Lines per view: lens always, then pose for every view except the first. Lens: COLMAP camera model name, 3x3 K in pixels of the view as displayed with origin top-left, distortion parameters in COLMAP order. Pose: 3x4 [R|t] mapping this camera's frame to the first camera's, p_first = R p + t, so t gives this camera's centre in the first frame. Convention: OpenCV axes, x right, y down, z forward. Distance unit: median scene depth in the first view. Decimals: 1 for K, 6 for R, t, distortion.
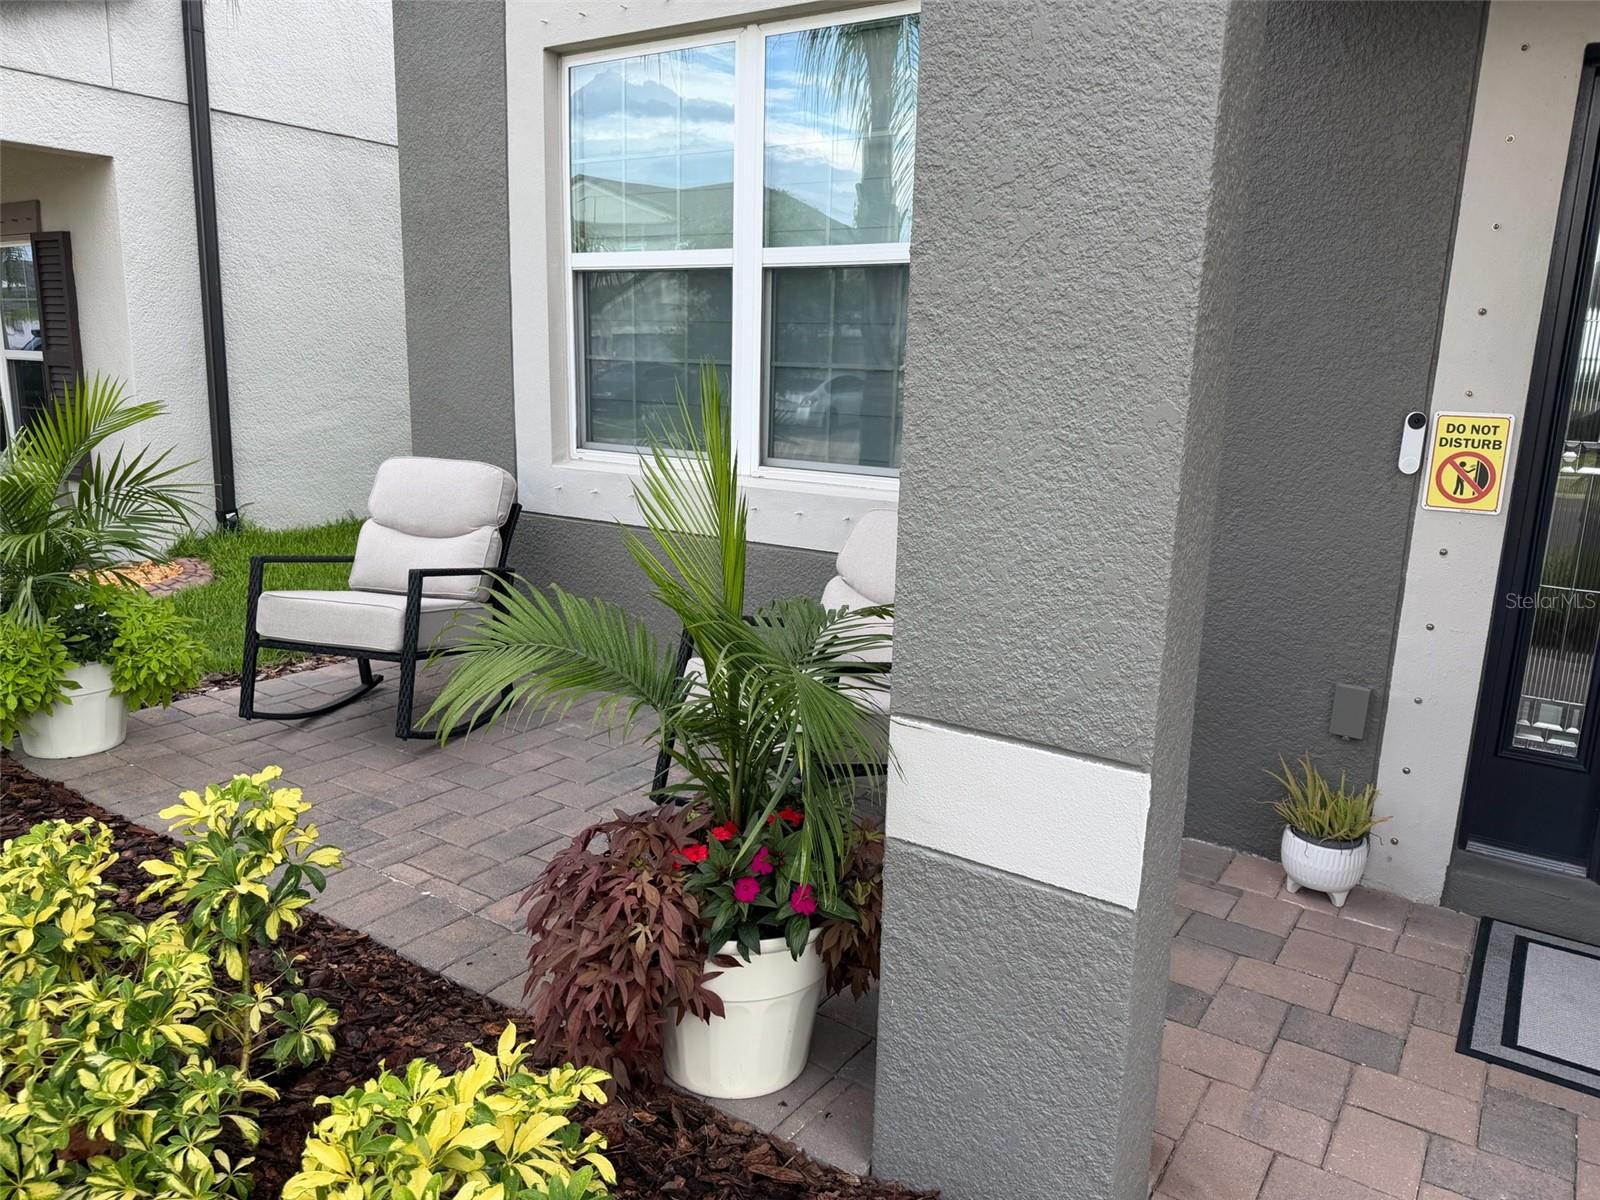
lens RADIAL K [[1135.4, 0, 800.4], [0, 1135.4, 601.9], [0, 0, 1]] dist [0.040716, -0.061557]
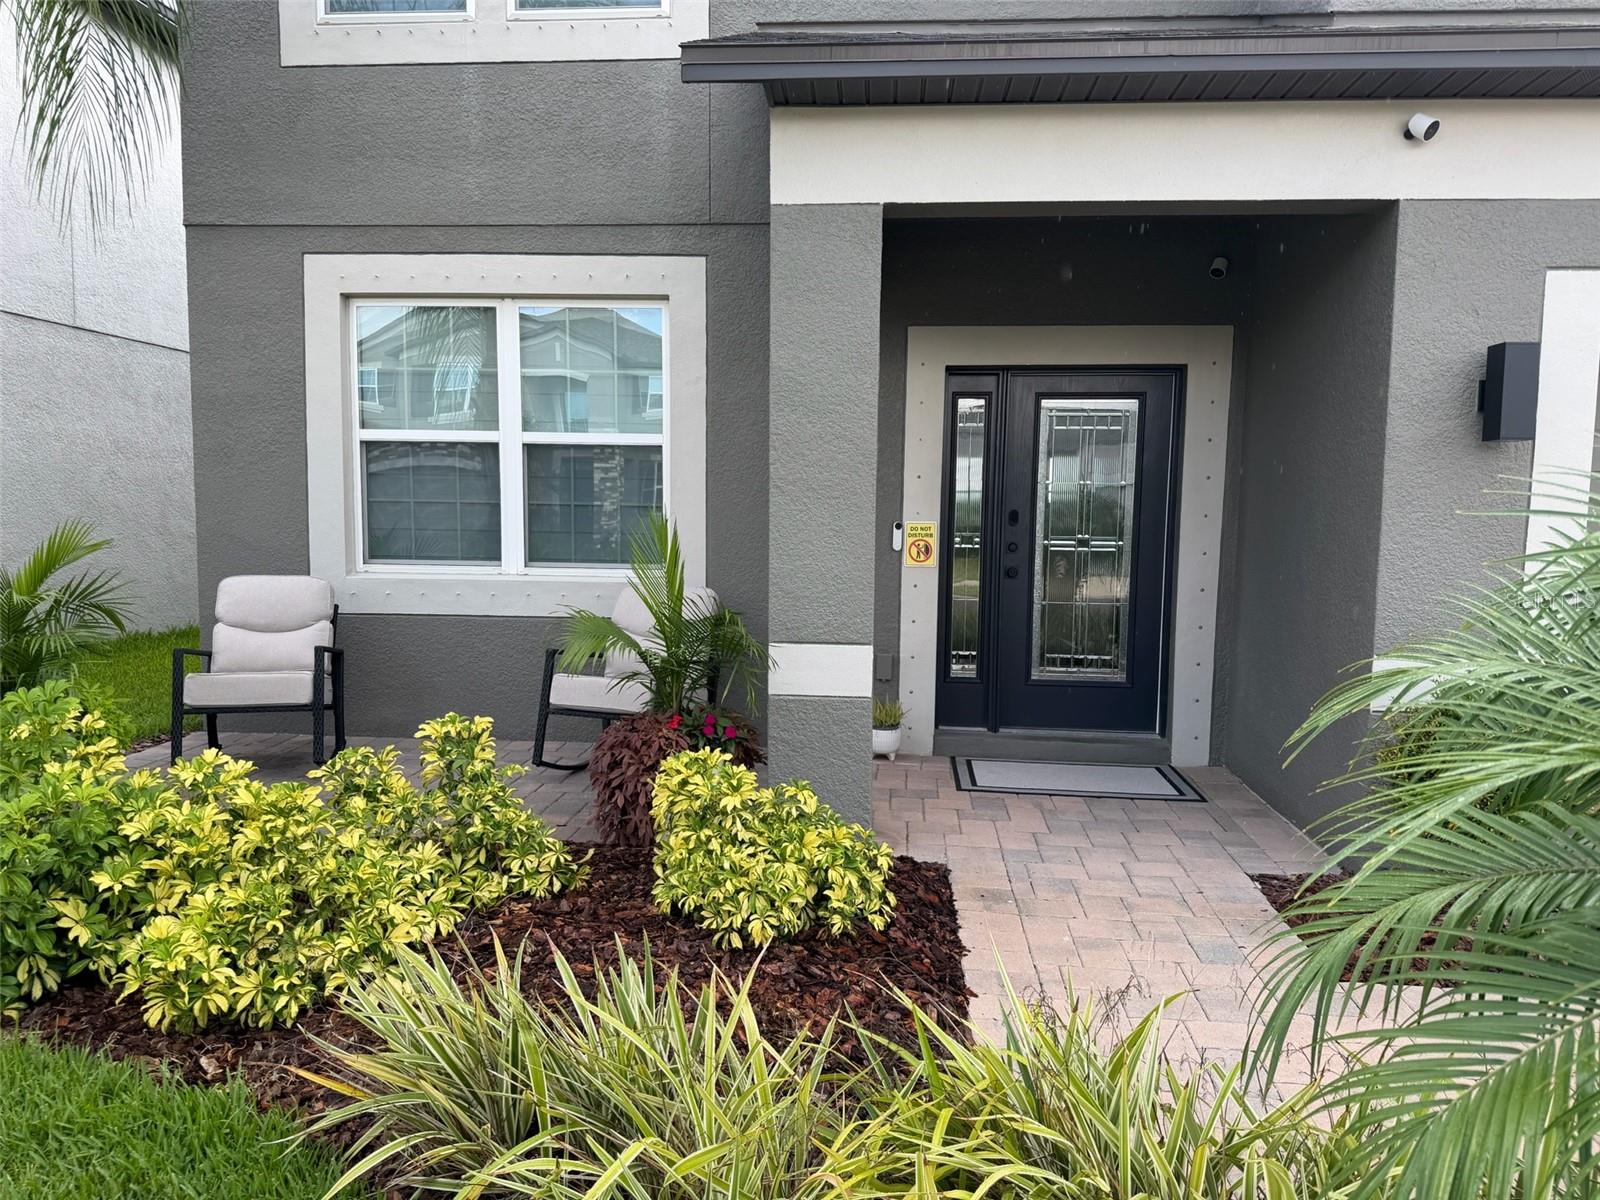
lens RADIAL K [[1135.4, 0, 808.9], [0, 1135.4, 598.2], [0, 0, 1]] dist [0.040716, -0.061557]
pose [[0.871945, -0.056786, 0.486300, -0.623526], [0.112341, 0.989956, -0.085831, 0.134546], [-0.476541, 0.129472, 0.869566, -0.724976]]
